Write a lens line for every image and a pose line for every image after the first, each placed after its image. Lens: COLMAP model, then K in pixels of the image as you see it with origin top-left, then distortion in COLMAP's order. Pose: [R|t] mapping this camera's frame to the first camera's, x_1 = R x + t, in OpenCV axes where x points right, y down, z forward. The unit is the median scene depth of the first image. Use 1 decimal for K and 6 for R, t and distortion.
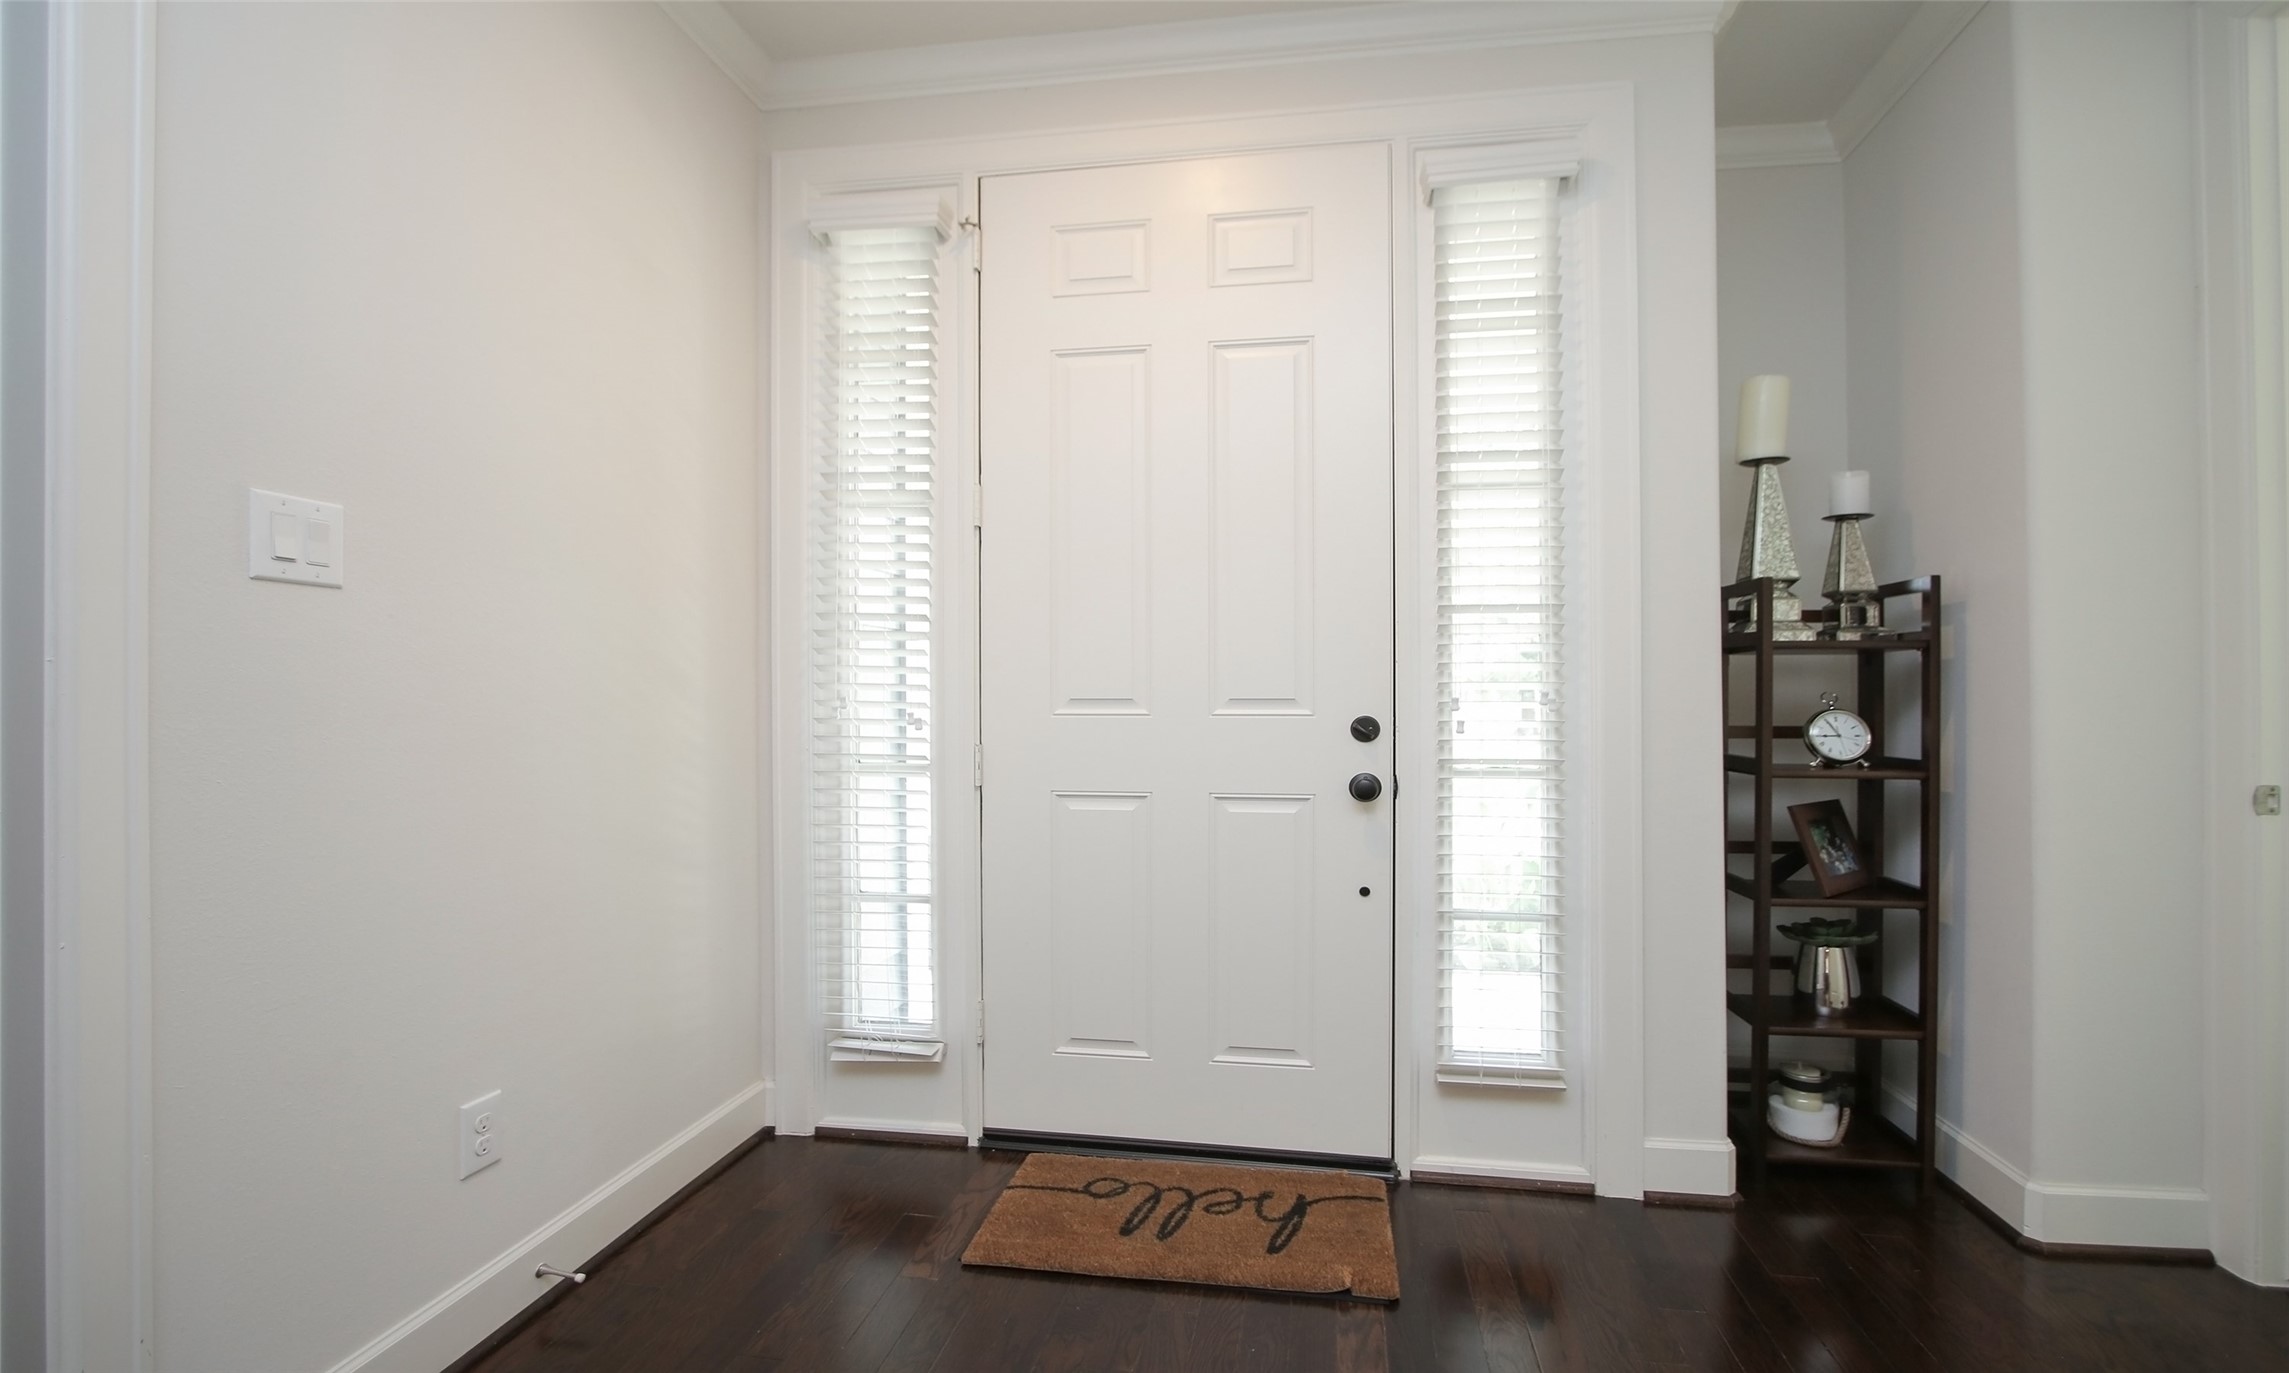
lens RADIAL K [[1054.7, 0, 1162.0], [0, 1054.7, 685.6], [0, 0, 1]] dist [-0.023967, 0.005062]
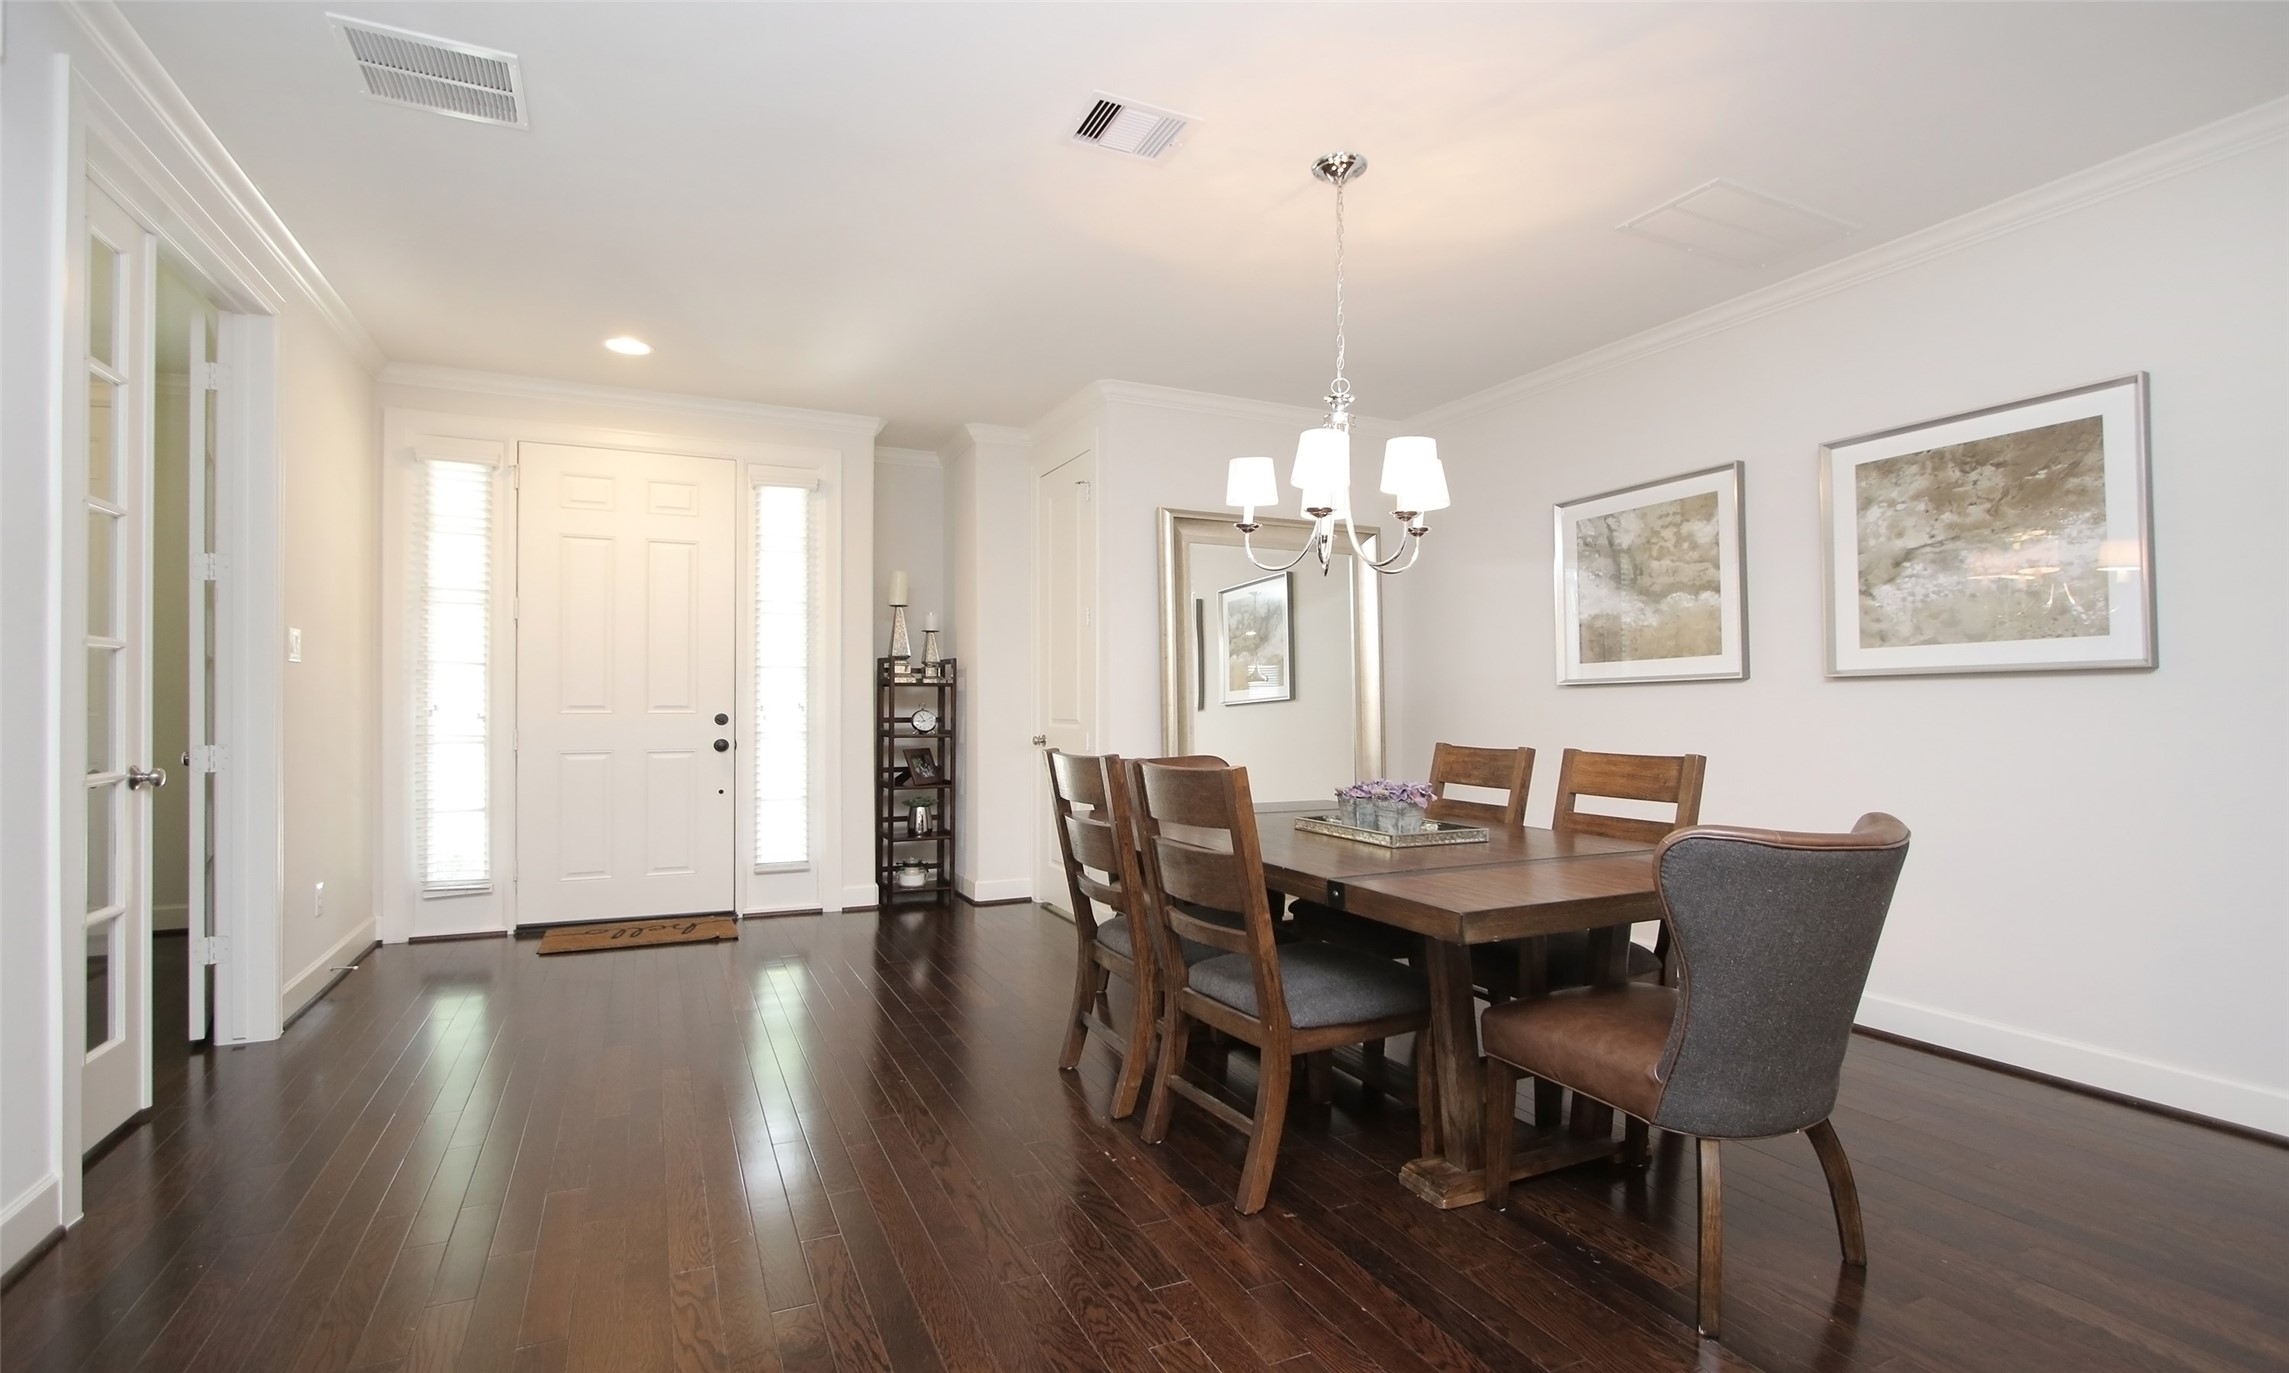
lens RADIAL K [[1054.7, 0, 1162.0], [0, 1054.7, 685.6], [0, 0, 1]] dist [-0.023967, 0.005062]
pose [[0.816677, 0.008692, 0.577029, -0.328562], [0.000683, 0.999871, -0.016028, 0.005986], [-0.577094, 0.013484, 0.816566, -1.354698]]
